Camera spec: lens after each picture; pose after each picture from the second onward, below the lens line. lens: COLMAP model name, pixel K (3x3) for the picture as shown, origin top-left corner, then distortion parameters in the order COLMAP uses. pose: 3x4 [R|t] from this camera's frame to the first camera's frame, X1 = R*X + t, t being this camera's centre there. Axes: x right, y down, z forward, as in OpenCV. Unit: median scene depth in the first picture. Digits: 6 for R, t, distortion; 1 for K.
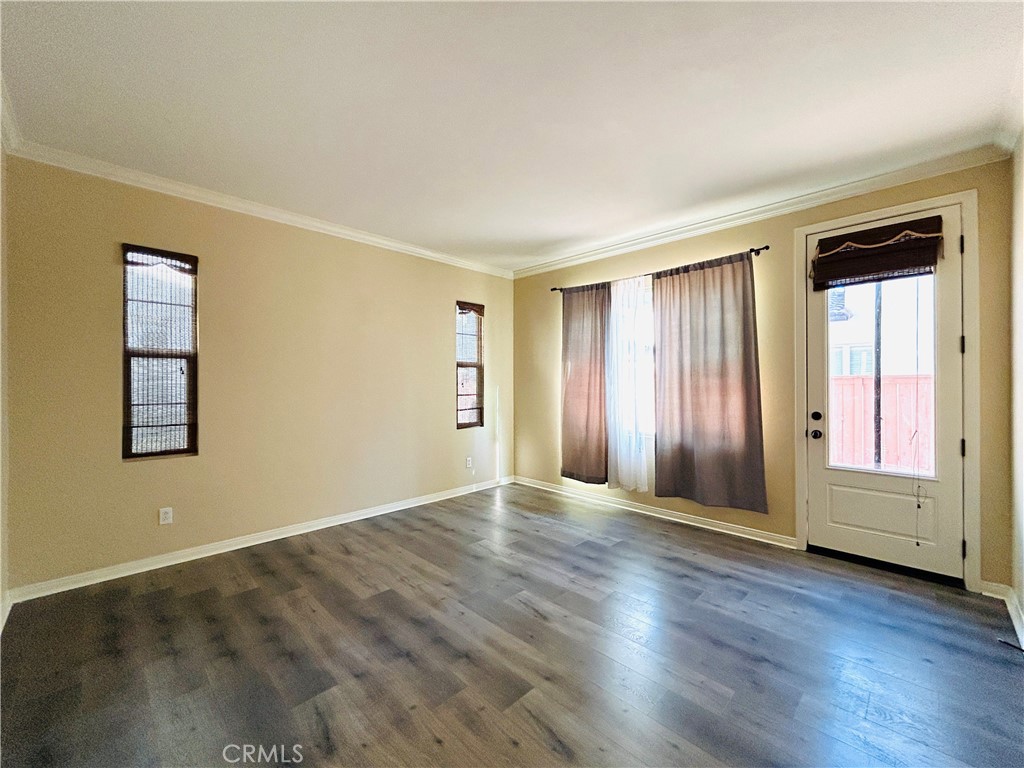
lens RADIAL K [[408.7, 0, 512.0], [0, 408.7, 384.0], [0, 0, 1]] dist [0.003728, 0.000722]
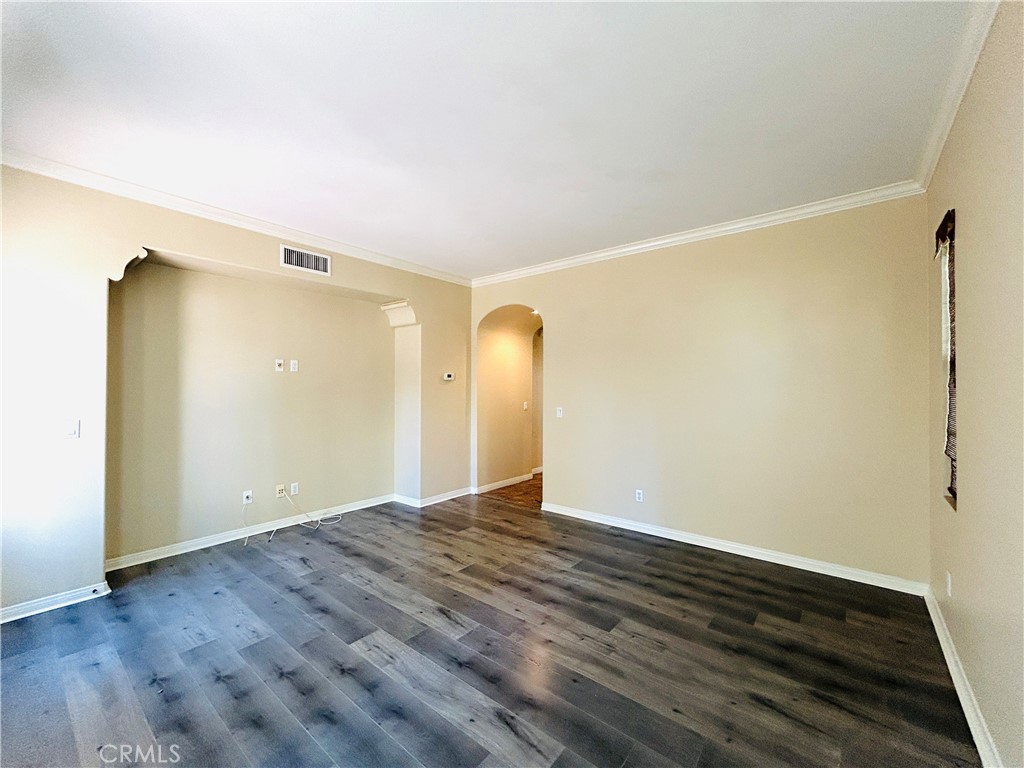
lens RADIAL K [[408.7, 0, 512.0], [0, 408.7, 384.0], [0, 0, 1]] dist [0.003728, 0.000722]
pose [[-0.994697, -0.002514, -0.102818, 0.004988], [-0.002384, 0.999996, -0.001394, -0.037182], [0.102821, -0.001141, -0.994699, 2.146752]]
